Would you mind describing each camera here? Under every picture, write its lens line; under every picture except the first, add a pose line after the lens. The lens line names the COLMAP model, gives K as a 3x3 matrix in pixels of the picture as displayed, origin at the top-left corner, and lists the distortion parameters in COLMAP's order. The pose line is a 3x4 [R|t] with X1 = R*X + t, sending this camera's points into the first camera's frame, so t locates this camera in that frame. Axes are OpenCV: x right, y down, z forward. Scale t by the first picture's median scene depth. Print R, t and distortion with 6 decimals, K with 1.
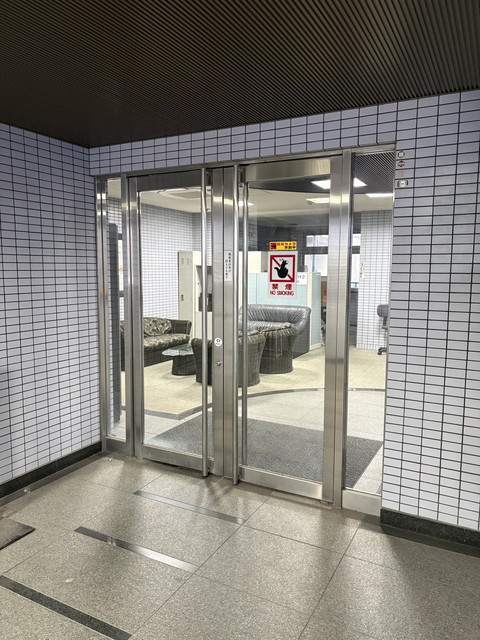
lens RADIAL K [[480.4, 0, 240.0], [0, 480.4, 320.0], [0, 0, 1]] dist [0.024998, -0.010426]
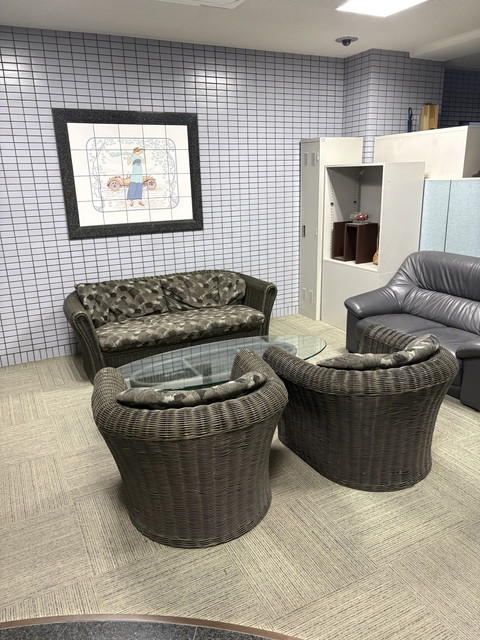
lens RADIAL K [[480.4, 0, 240.0], [0, 480.4, 320.0], [0, 0, 1]] dist [0.024998, -0.010426]
pose [[0.830042, 0.130687, -0.542173, 0.140650], [-0.030135, 0.981246, 0.190387, -0.055037], [0.556886, -0.141691, 0.818414, 0.565110]]
